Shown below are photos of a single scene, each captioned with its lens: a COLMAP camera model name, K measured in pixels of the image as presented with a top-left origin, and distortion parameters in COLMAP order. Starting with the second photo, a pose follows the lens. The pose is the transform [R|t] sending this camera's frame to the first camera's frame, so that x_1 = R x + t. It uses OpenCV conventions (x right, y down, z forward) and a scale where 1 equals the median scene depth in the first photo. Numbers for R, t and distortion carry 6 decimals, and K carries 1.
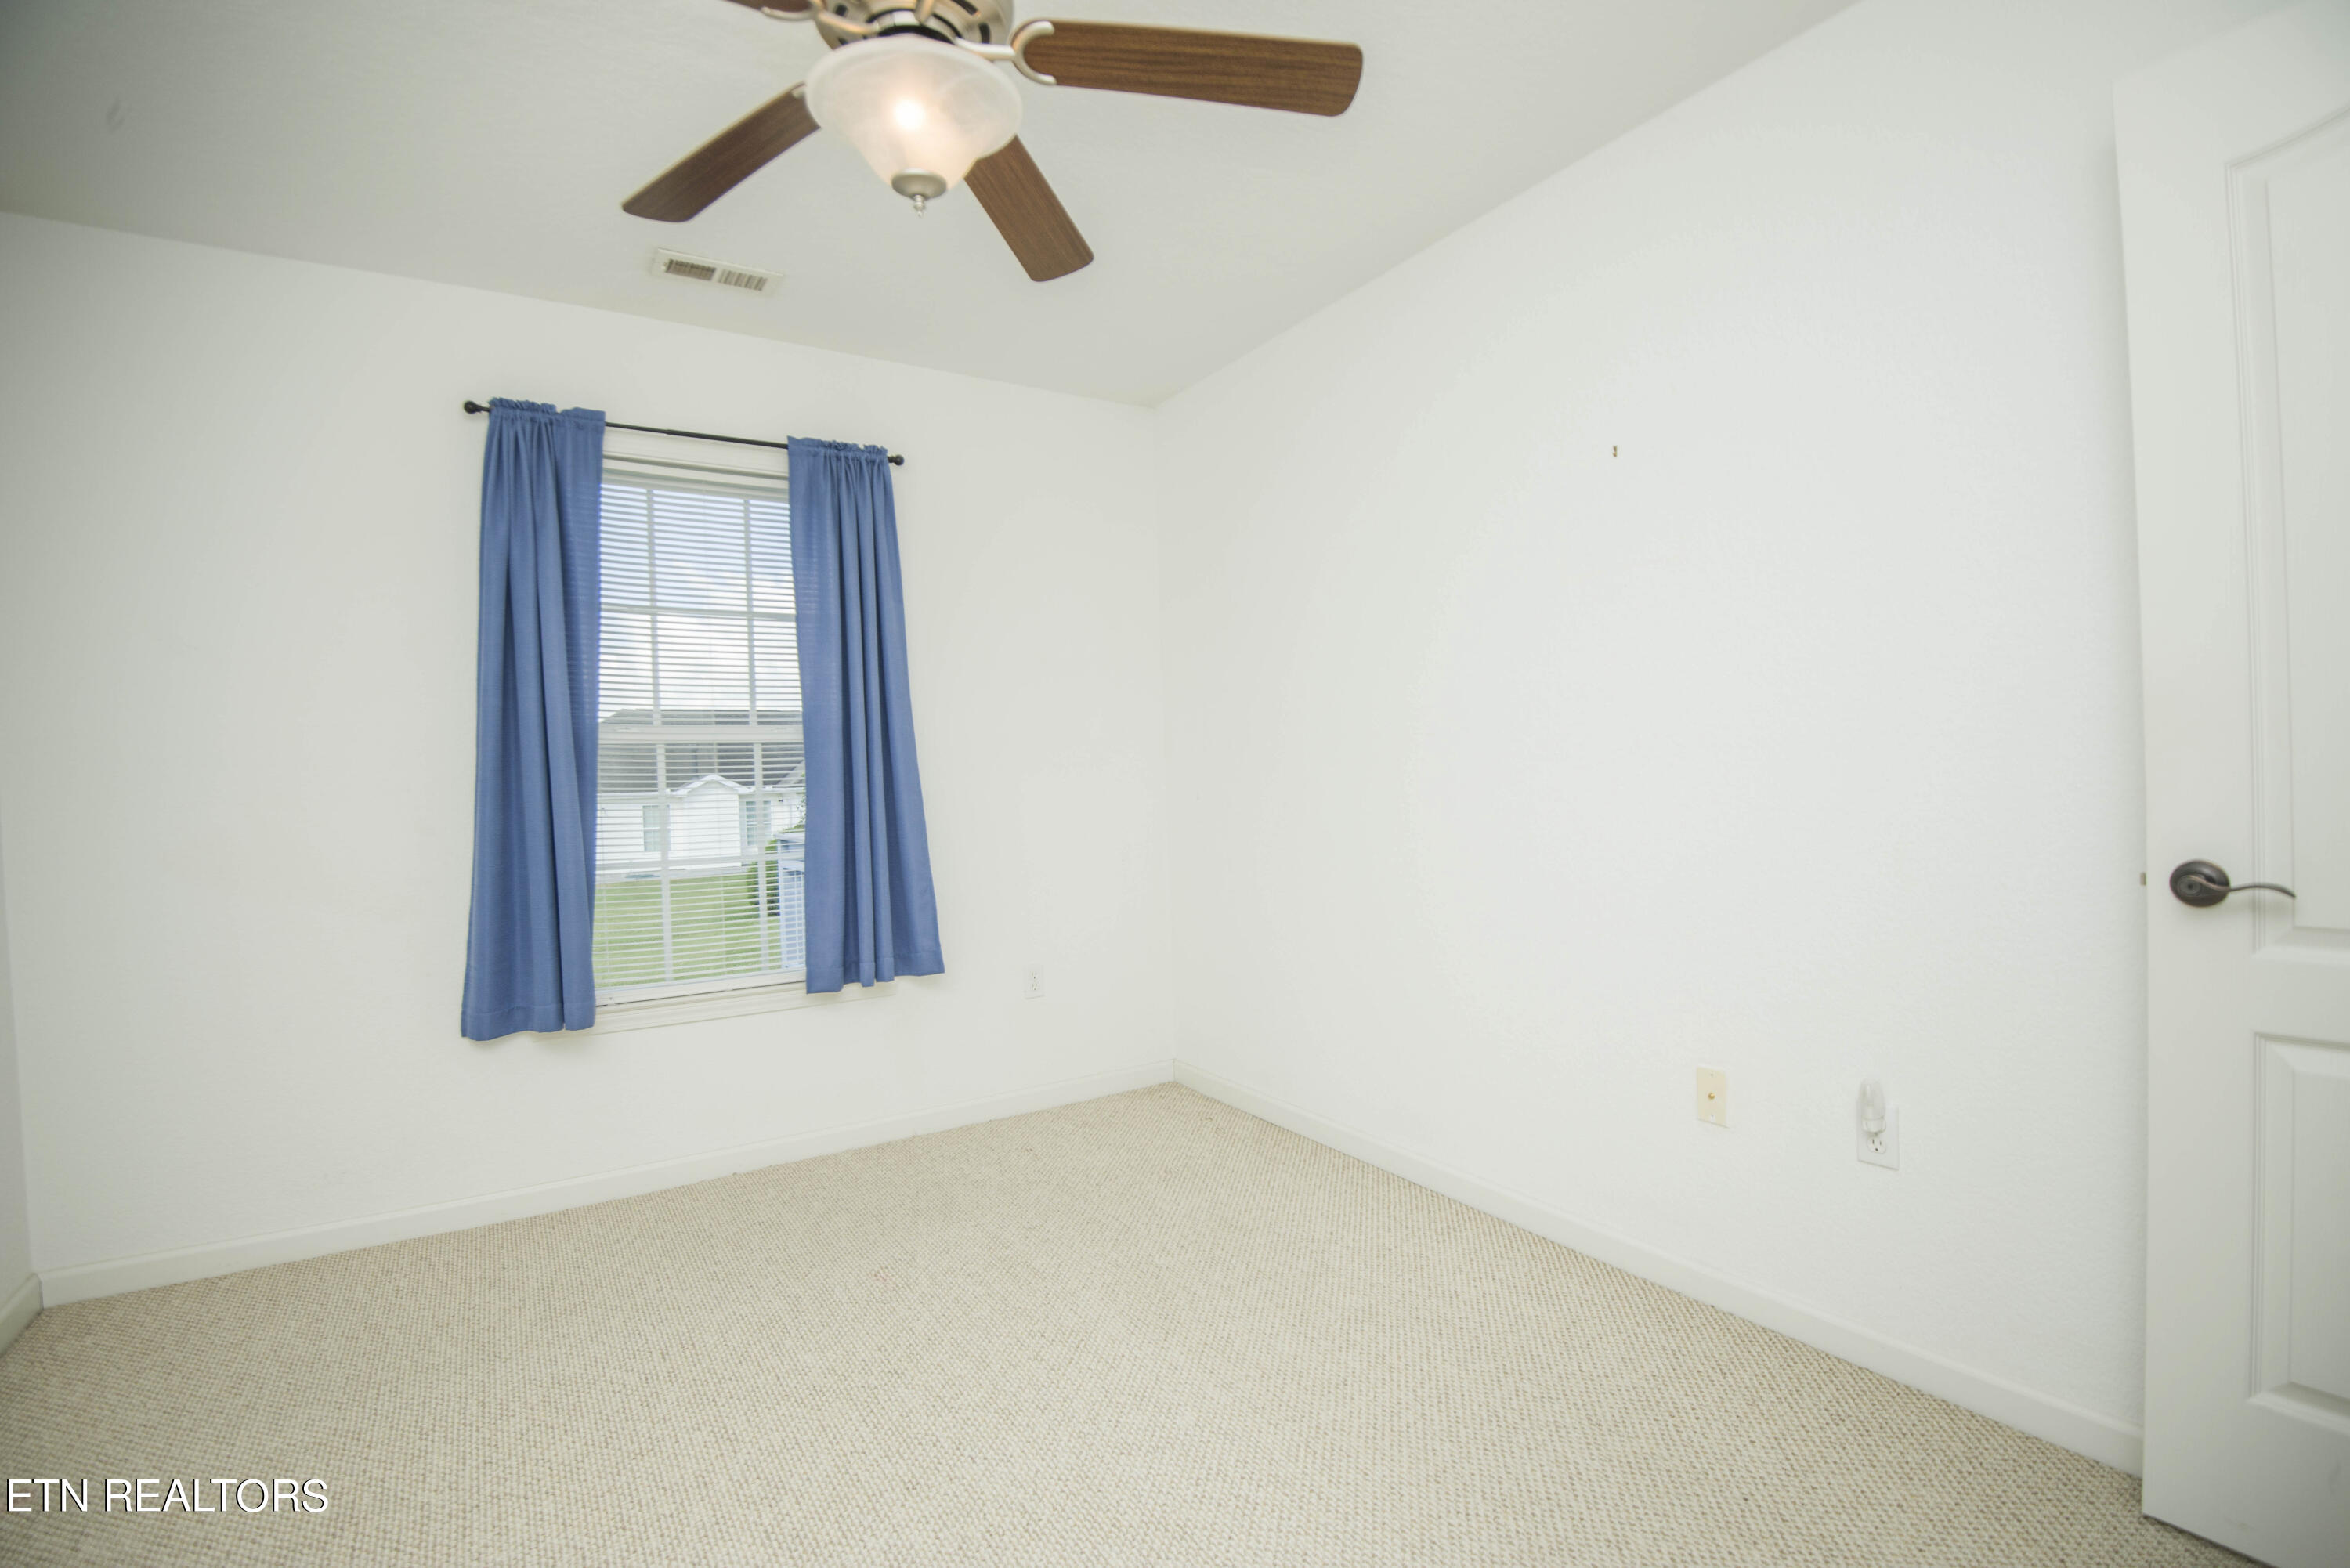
lens RADIAL K [[1069.1, 0, 1180.4], [0, 1069.1, 799.0], [0, 0, 1]] dist [-0.002217, -0.026982]
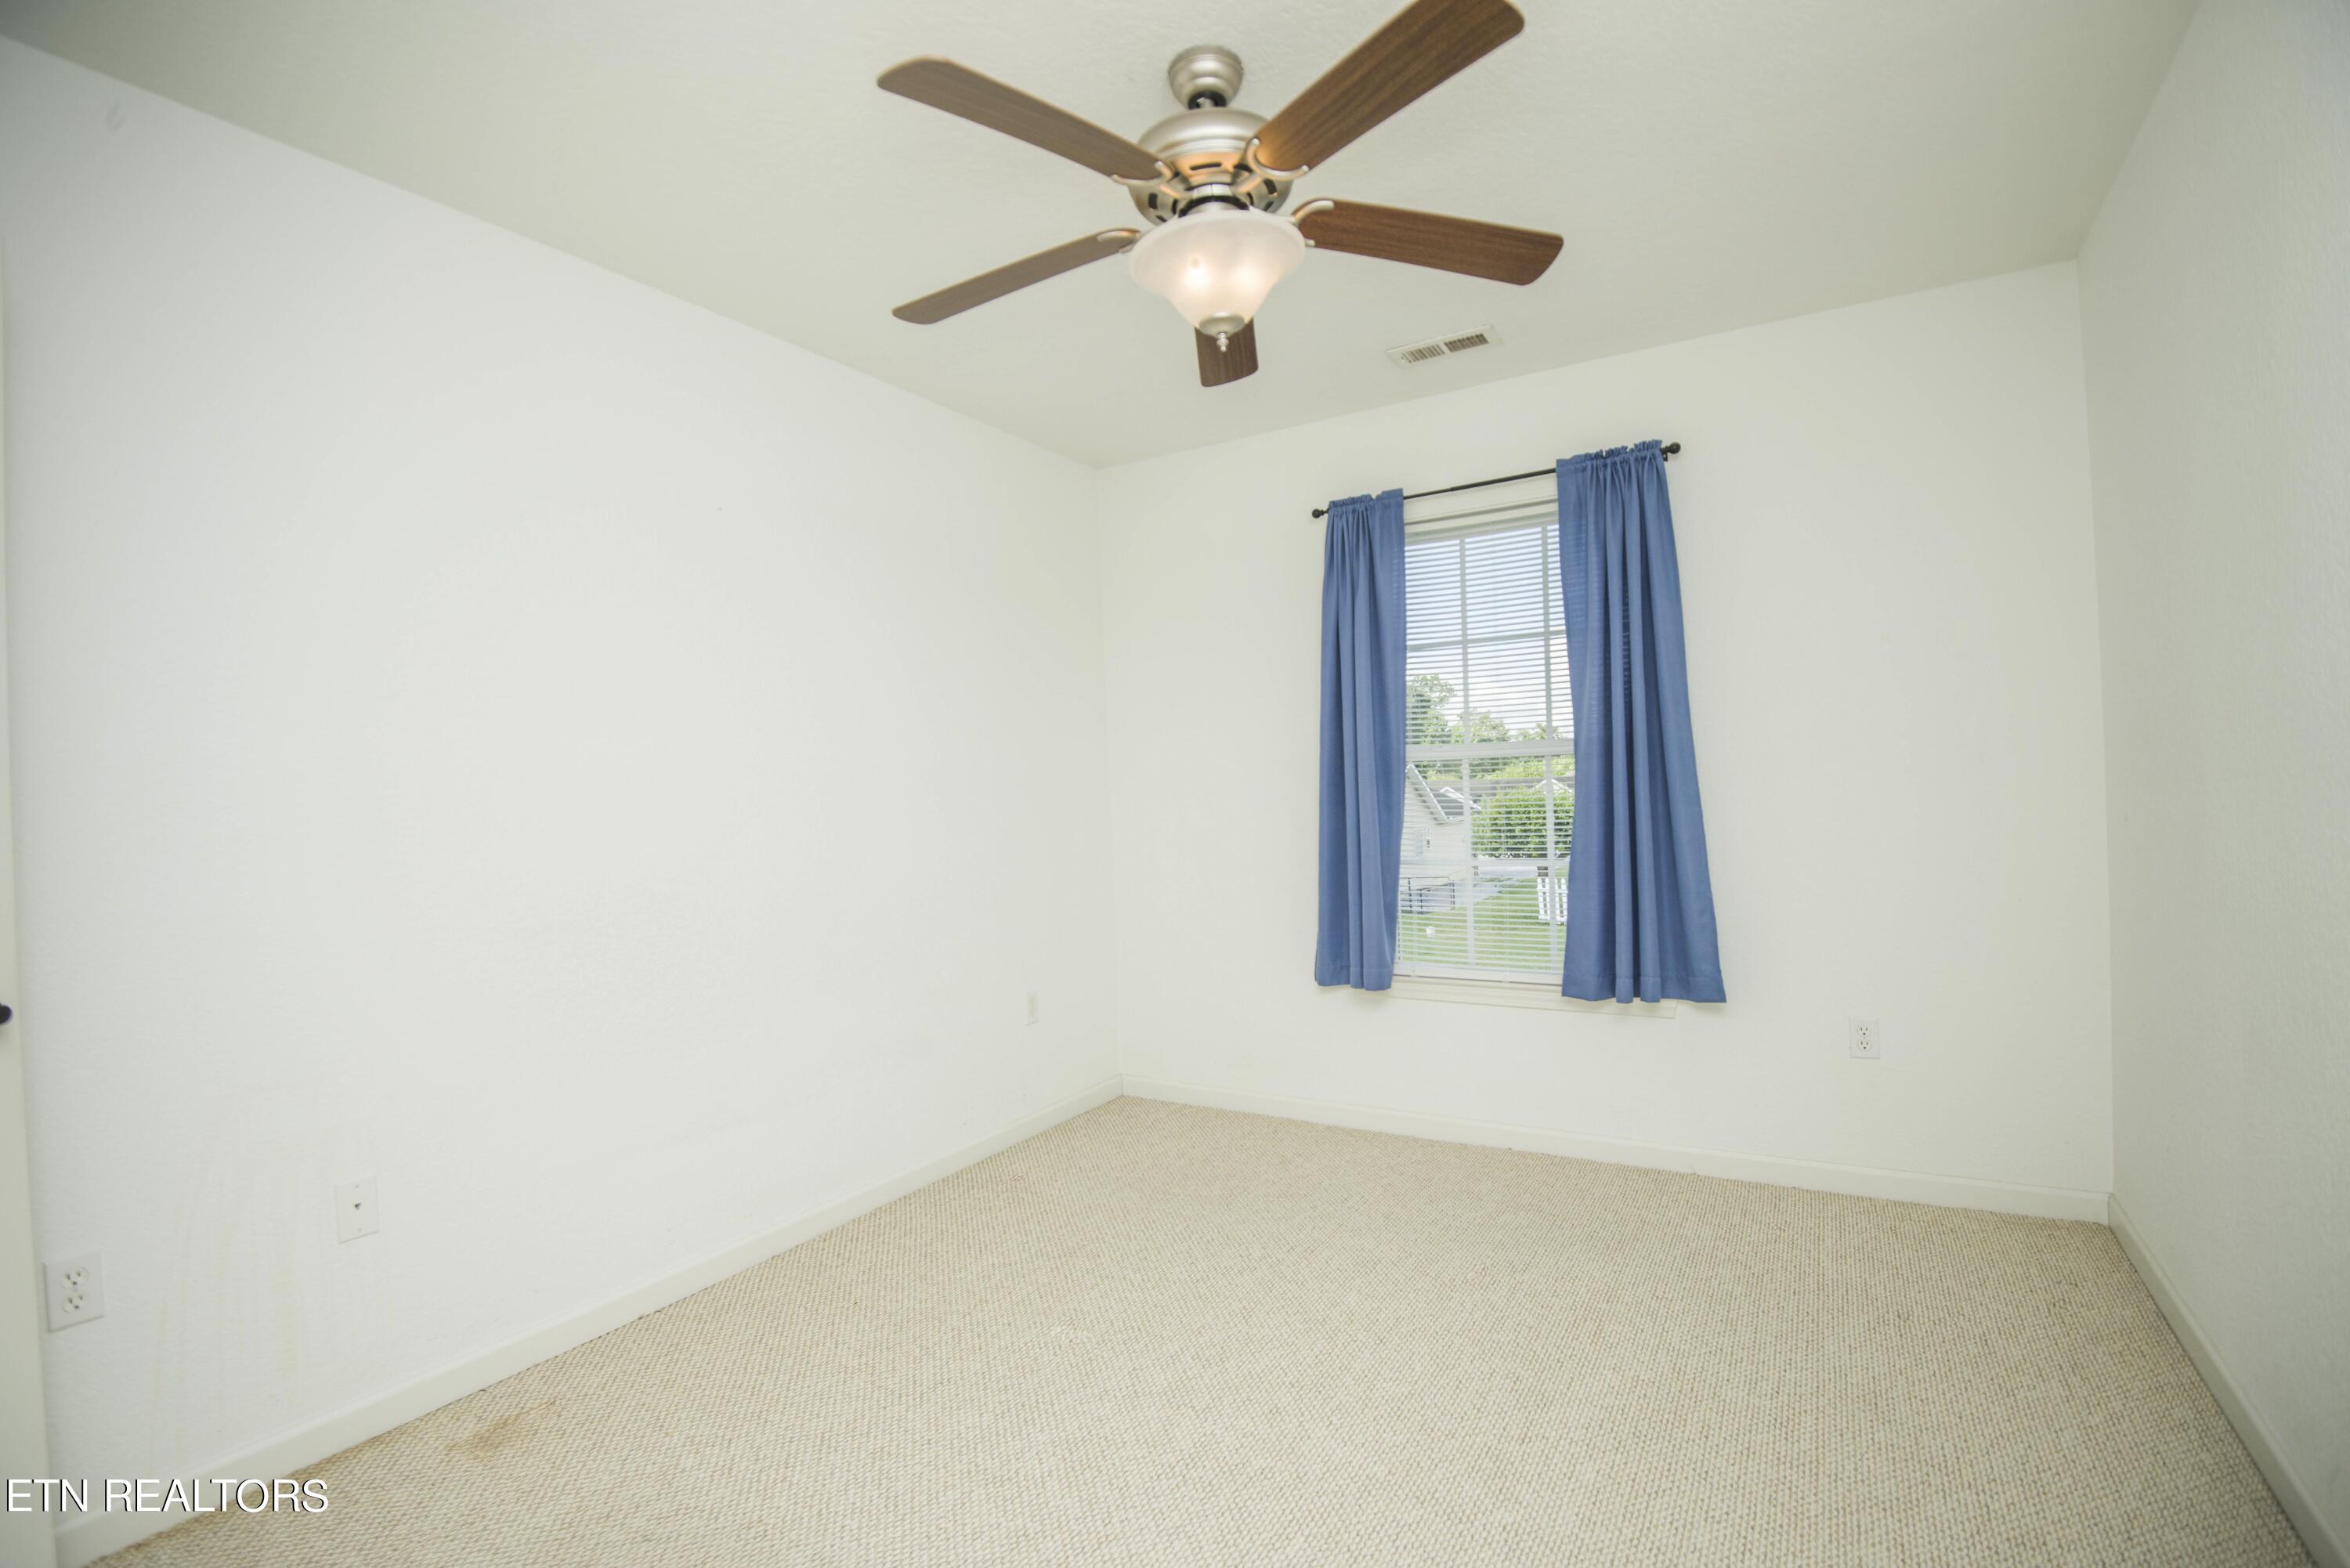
lens RADIAL K [[1069.1, 0, 1180.4], [0, 1069.1, 799.0], [0, 0, 1]] dist [-0.002217, -0.026982]
pose [[0.449863, 0.018604, -0.892904, 0.405492], [0.003261, 0.999742, 0.022473, -0.034969], [0.893092, -0.013022, 0.449686, 0.204648]]
